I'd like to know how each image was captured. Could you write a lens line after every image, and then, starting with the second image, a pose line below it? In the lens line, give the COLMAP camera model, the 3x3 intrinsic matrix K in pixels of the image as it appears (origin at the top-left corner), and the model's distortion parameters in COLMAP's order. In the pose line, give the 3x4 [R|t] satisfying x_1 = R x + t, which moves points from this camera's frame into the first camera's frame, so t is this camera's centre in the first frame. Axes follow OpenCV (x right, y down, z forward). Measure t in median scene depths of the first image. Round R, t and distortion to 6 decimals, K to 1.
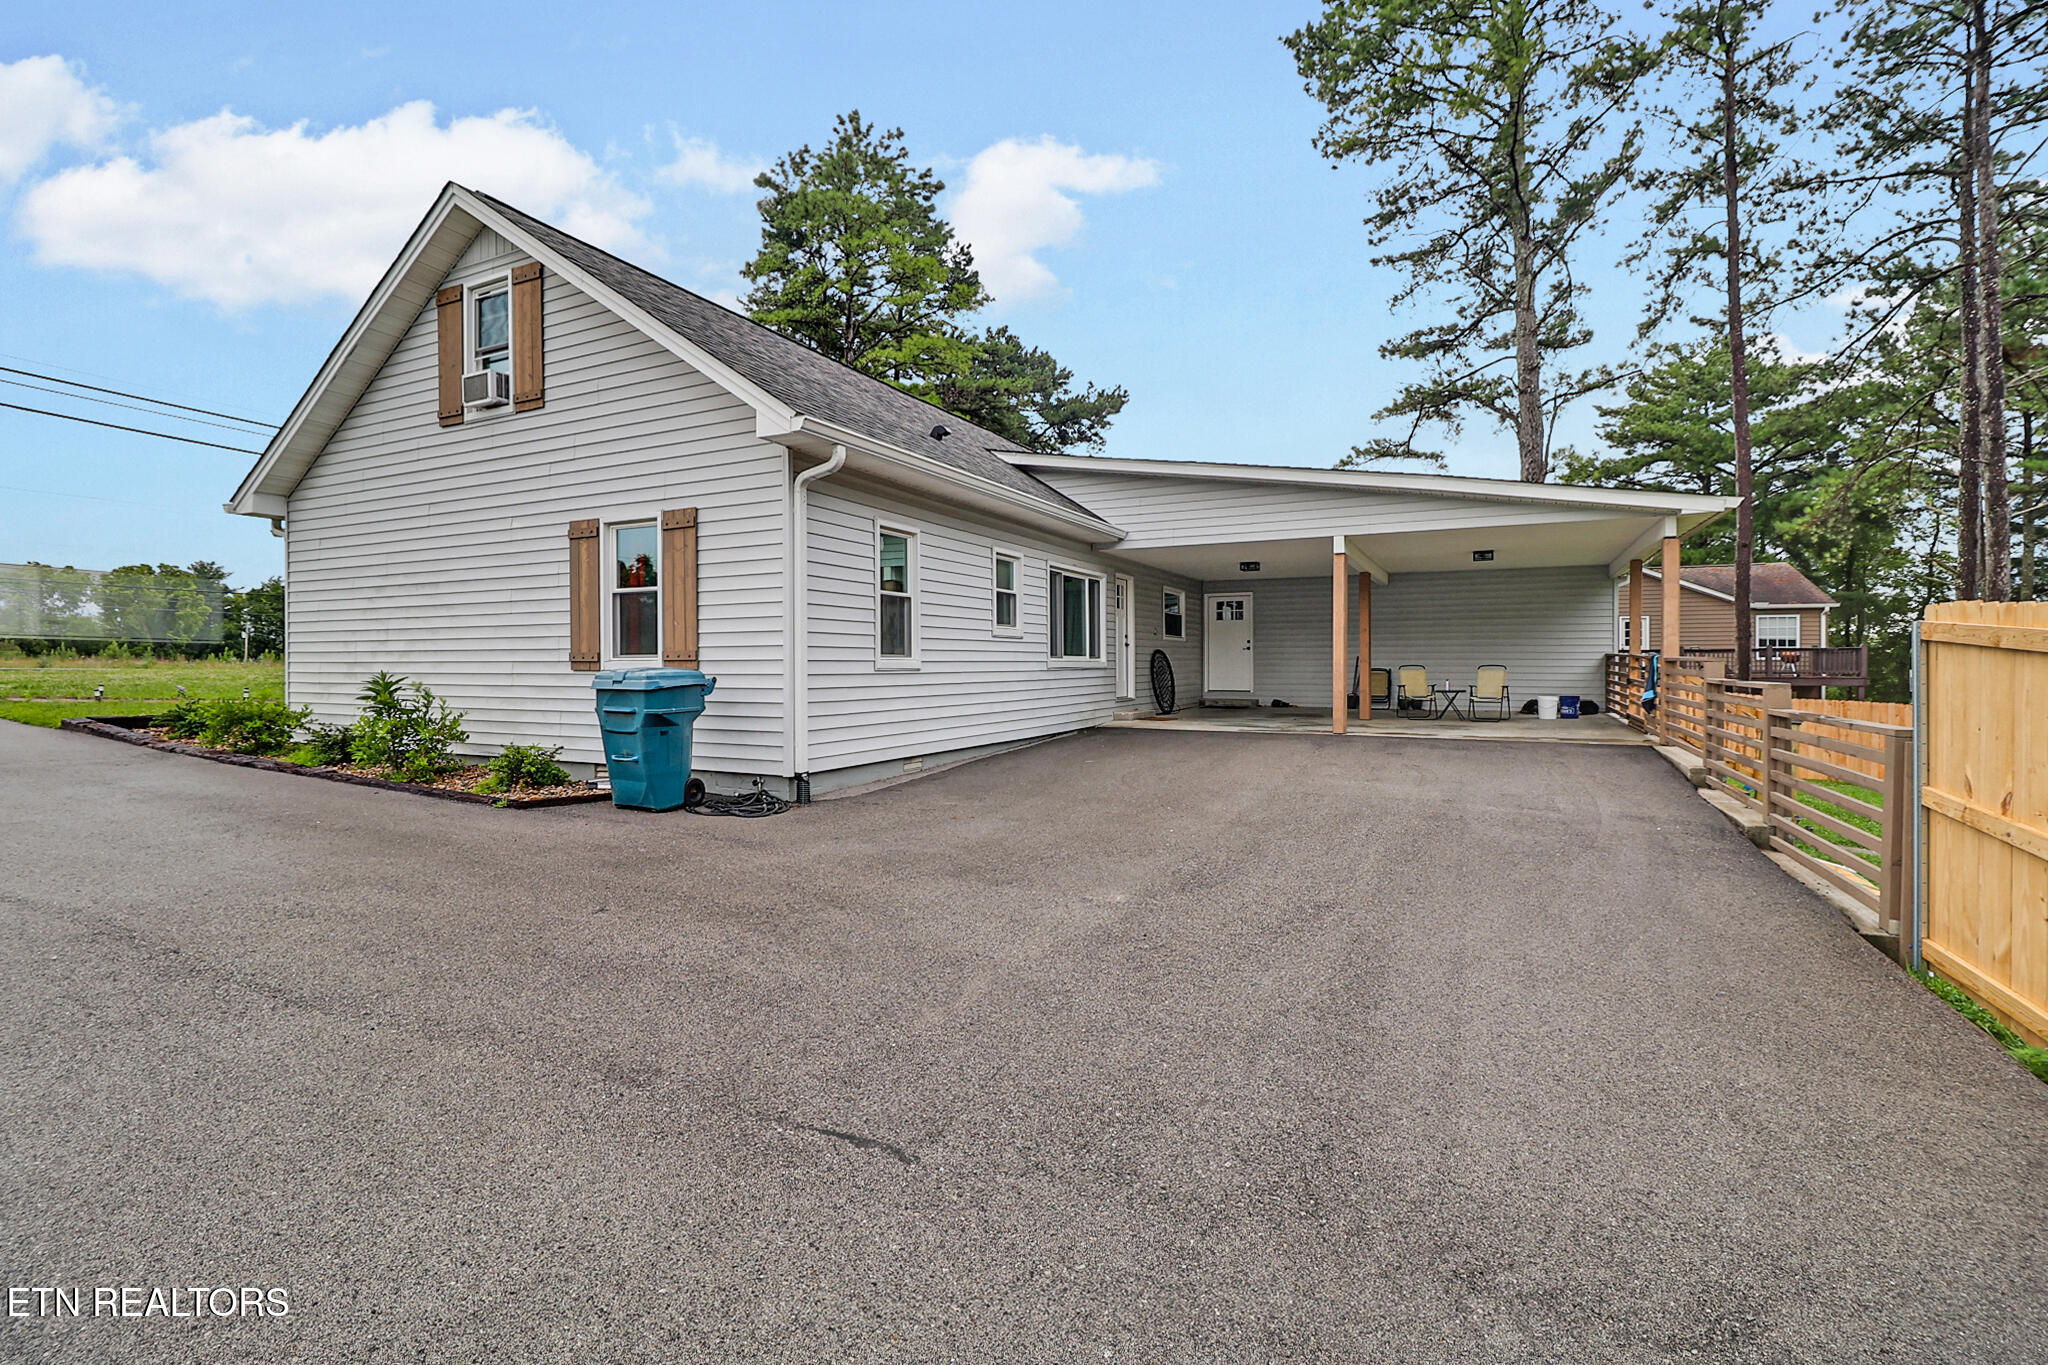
lens RADIAL K [[939.7, 0, 1013.1], [0, 939.7, 679.5], [0, 0, 1]] dist [-0.002884, -0.001480]
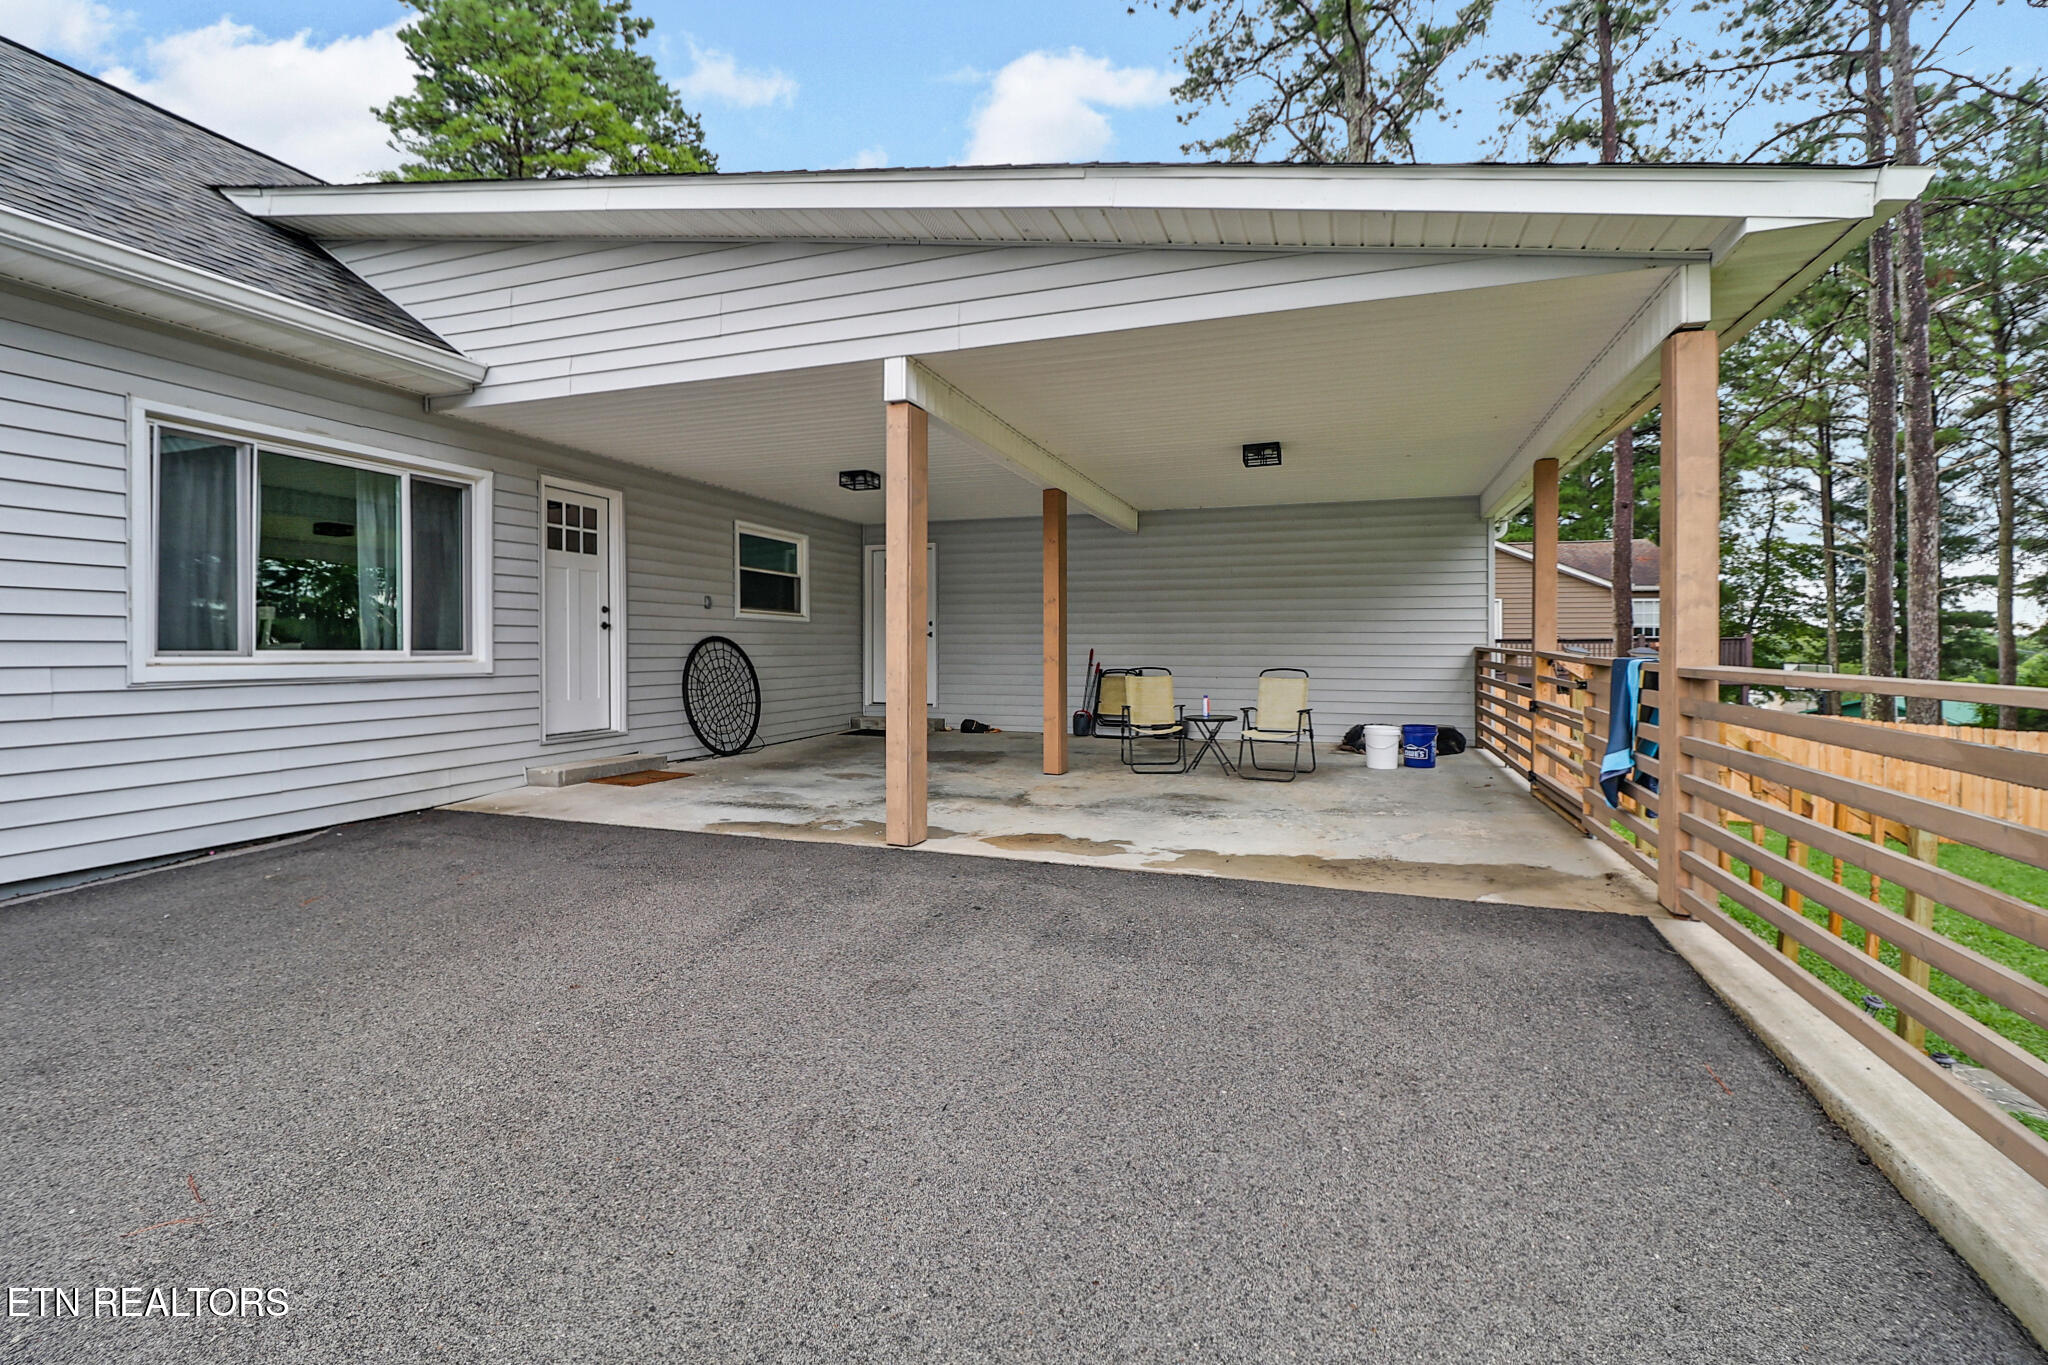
lens RADIAL K [[939.7, 0, 1028.3], [0, 939.7, 662.8], [0, 0, 1]] dist [-0.002884, -0.001480]
pose [[0.989124, 0.001952, 0.147069, 0.194149], [-0.001523, 0.999994, -0.003029, -0.011328], [-0.147074, 0.002772, 0.989122, 0.332726]]
